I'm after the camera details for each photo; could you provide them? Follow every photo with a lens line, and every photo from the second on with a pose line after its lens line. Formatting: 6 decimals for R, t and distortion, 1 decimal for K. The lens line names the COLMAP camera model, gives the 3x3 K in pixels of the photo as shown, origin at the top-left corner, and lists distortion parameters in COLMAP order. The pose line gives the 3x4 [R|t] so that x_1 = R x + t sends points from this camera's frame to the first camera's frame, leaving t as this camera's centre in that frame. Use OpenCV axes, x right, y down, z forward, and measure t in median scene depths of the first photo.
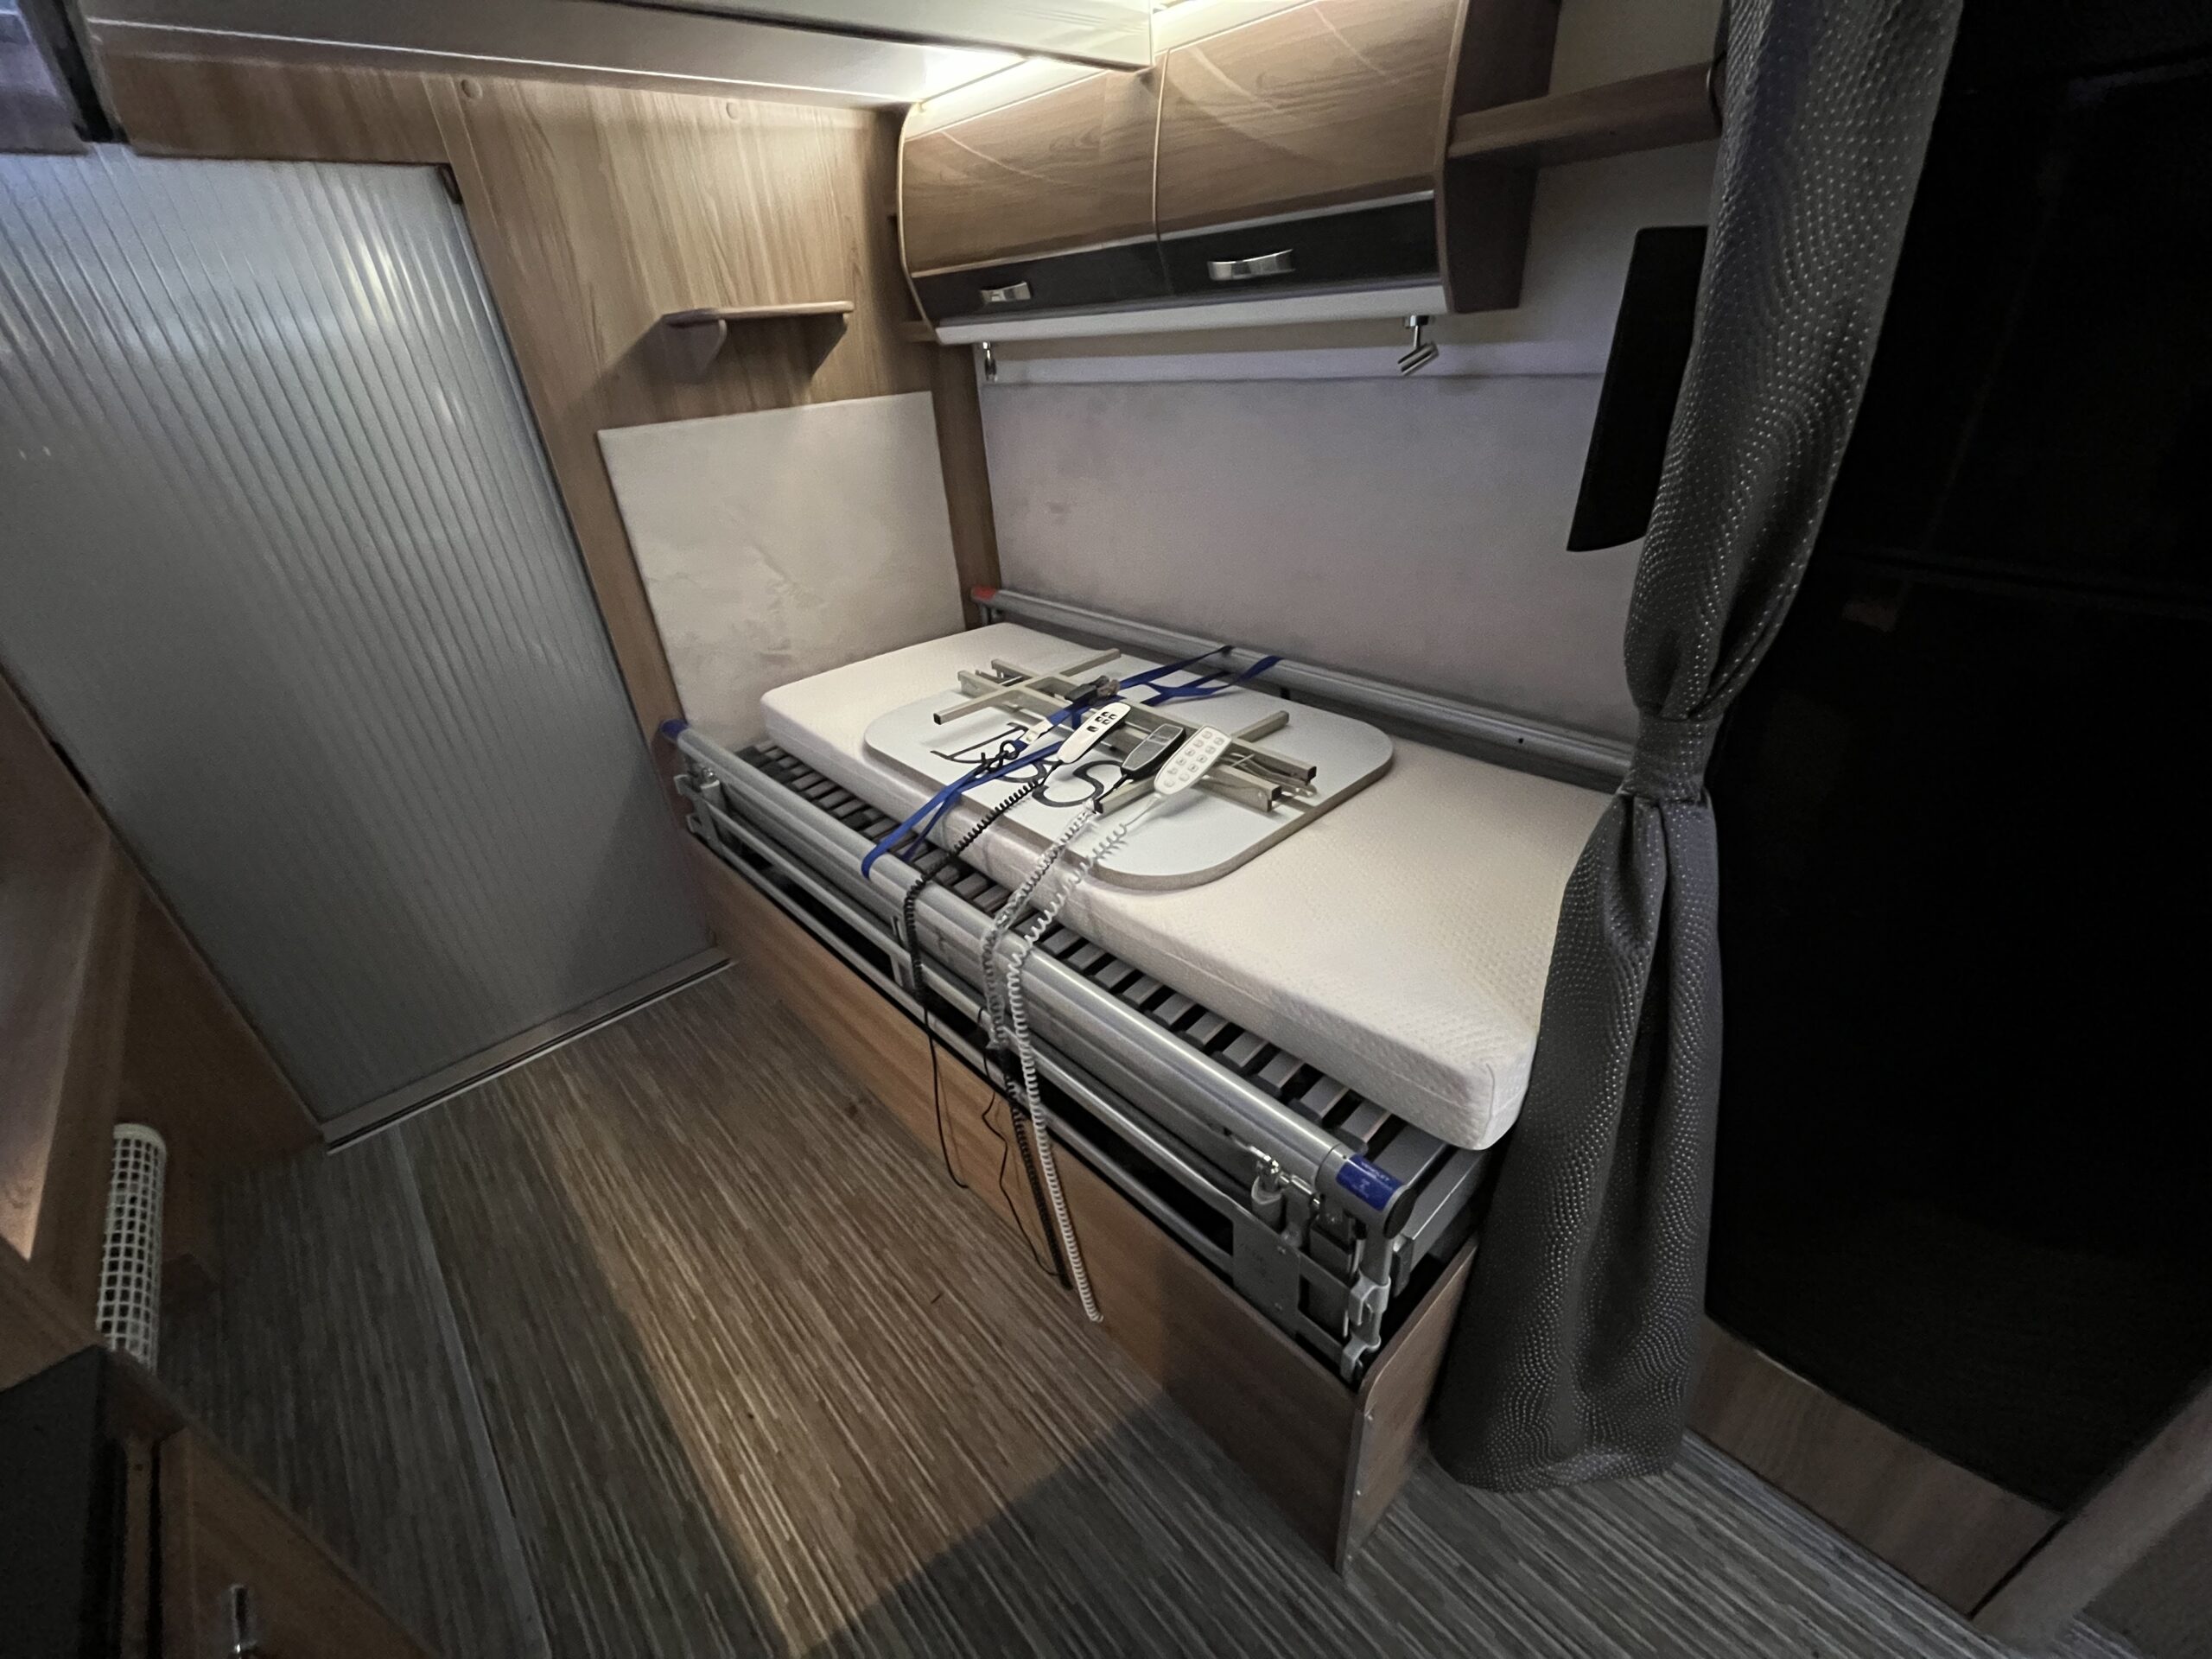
lens RADIAL K [[897.9, 0, 1097.6], [0, 897.9, 828.6], [0, 0, 1]] dist [-0.002482, -0.000229]
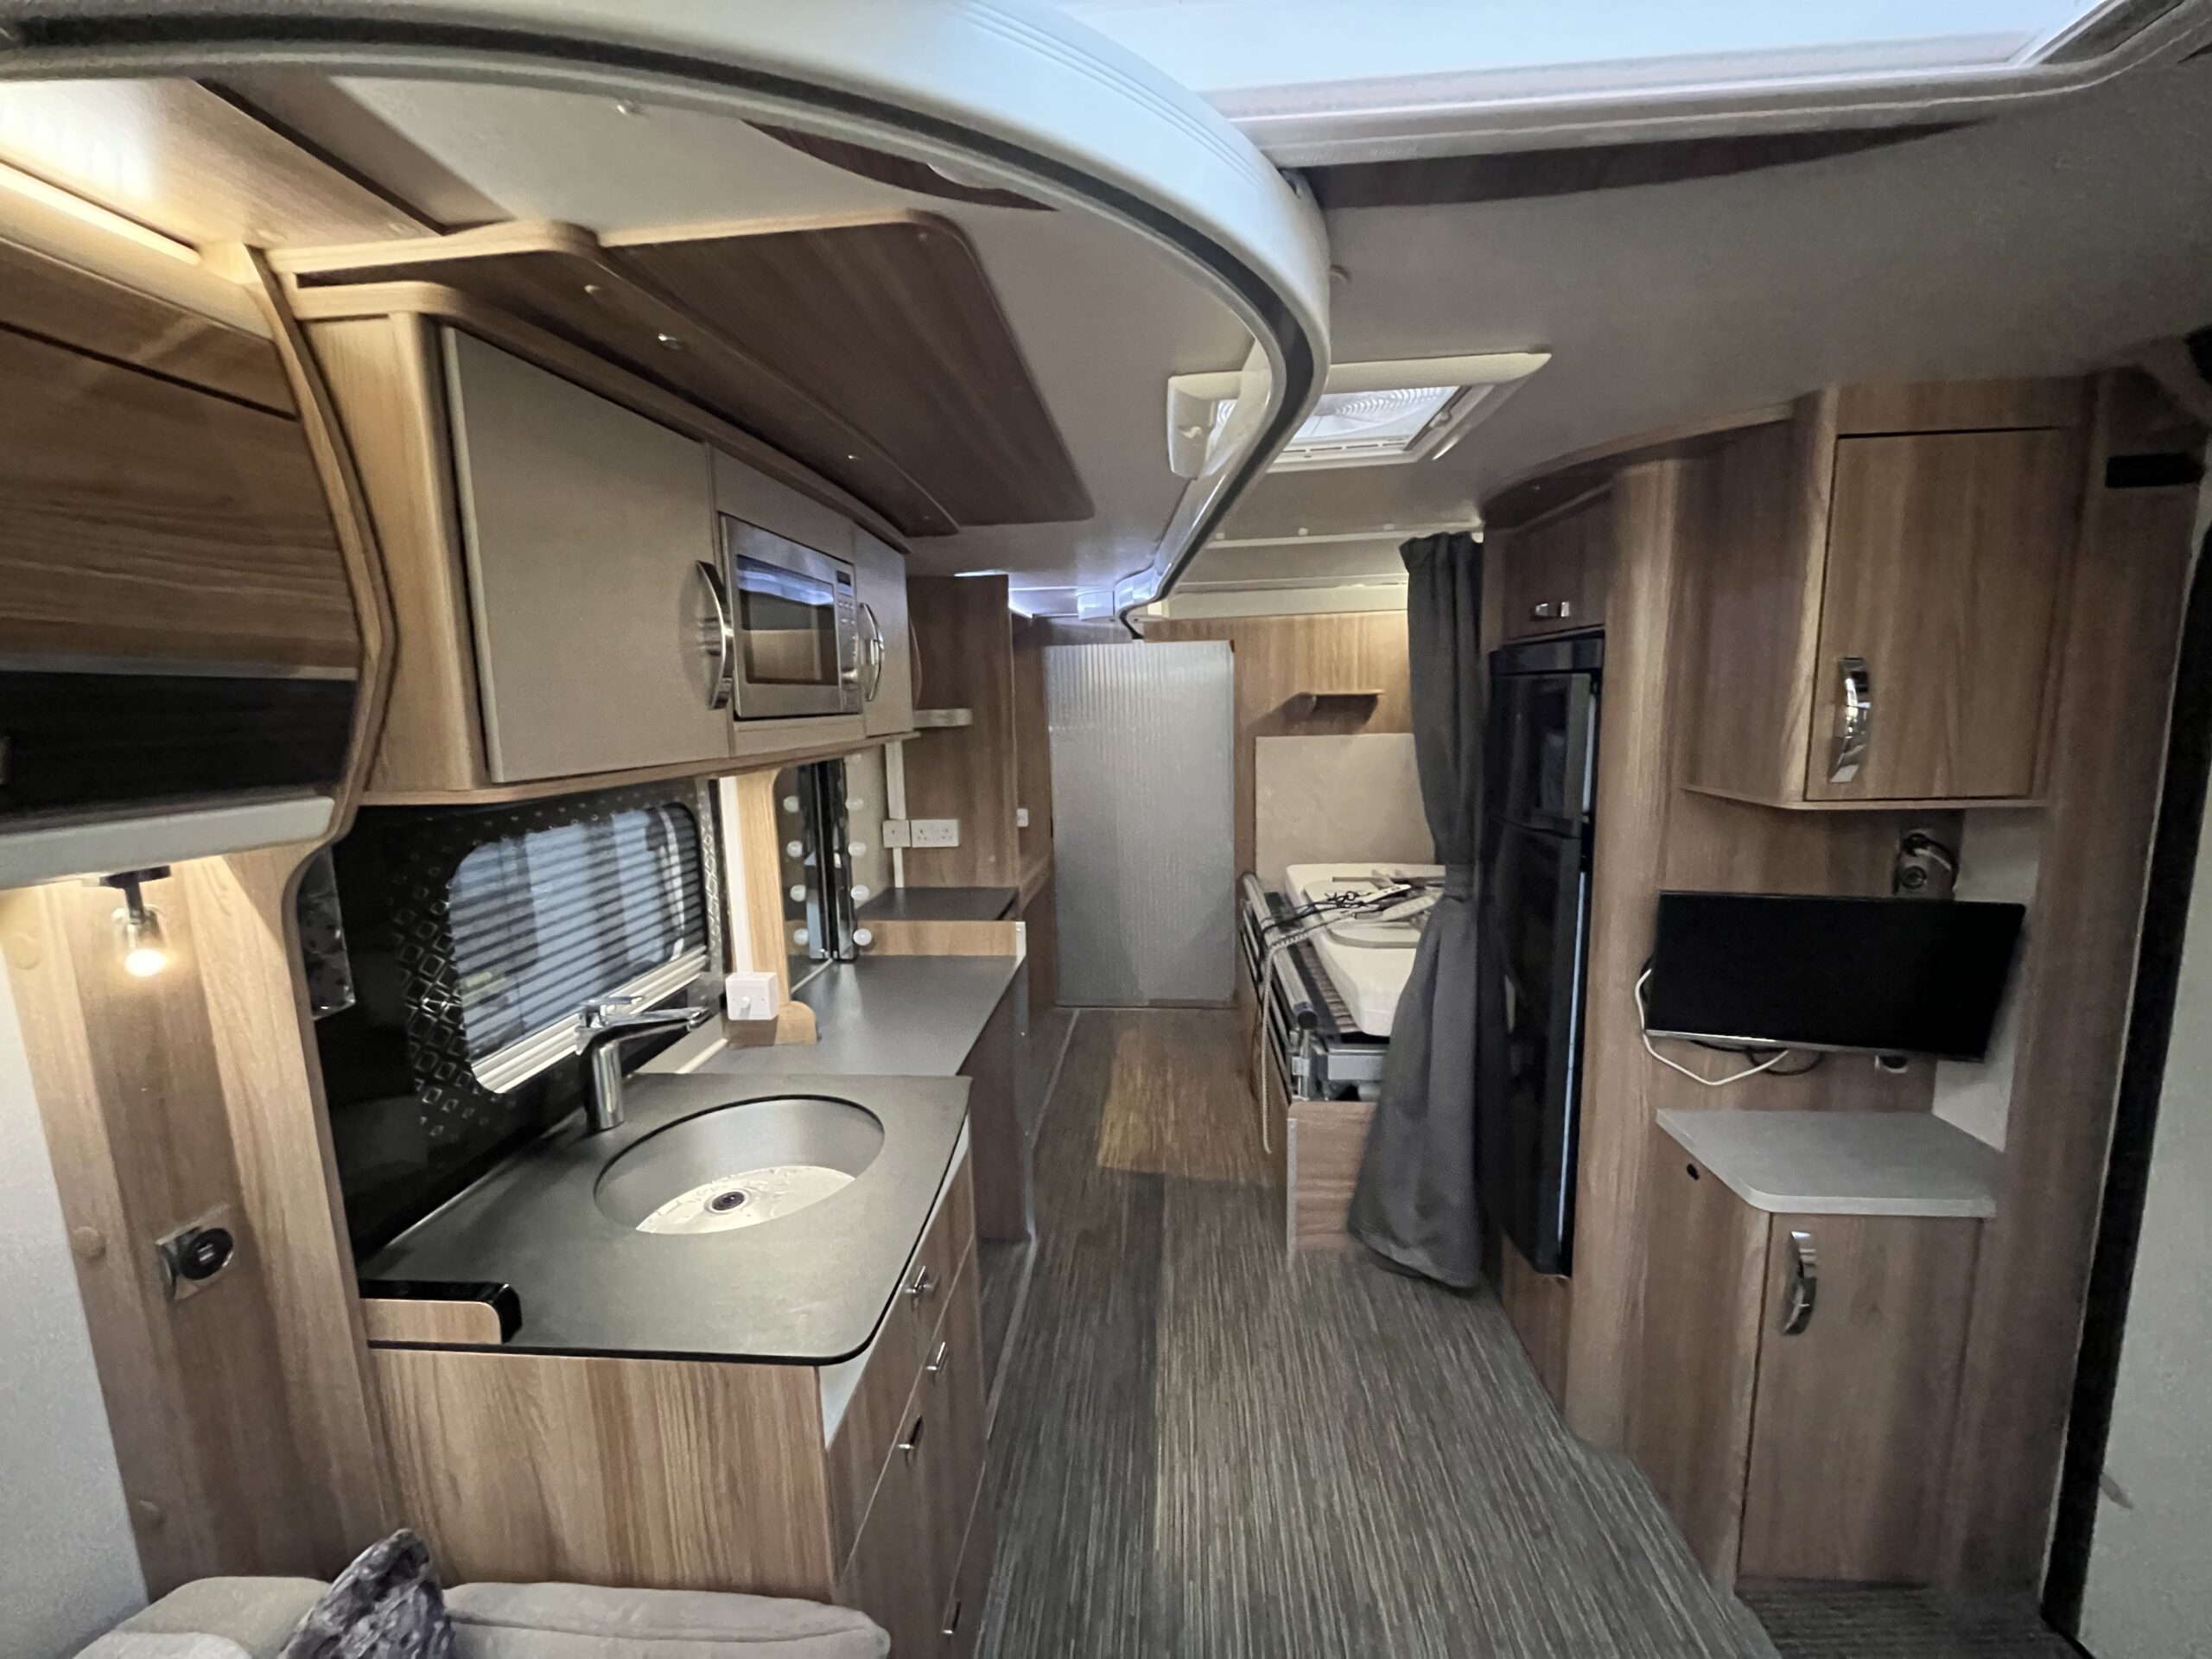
lens RADIAL K [[897.9, 0, 1104.5], [0, 897.9, 828.3], [0, 0, 1]] dist [-0.002482, -0.000229]
pose [[0.674079, 0.161151, -0.720866, 0.865326], [-0.386593, 0.908547, -0.158393, 0.277666], [0.629416, 0.385451, 0.674732, -0.688771]]
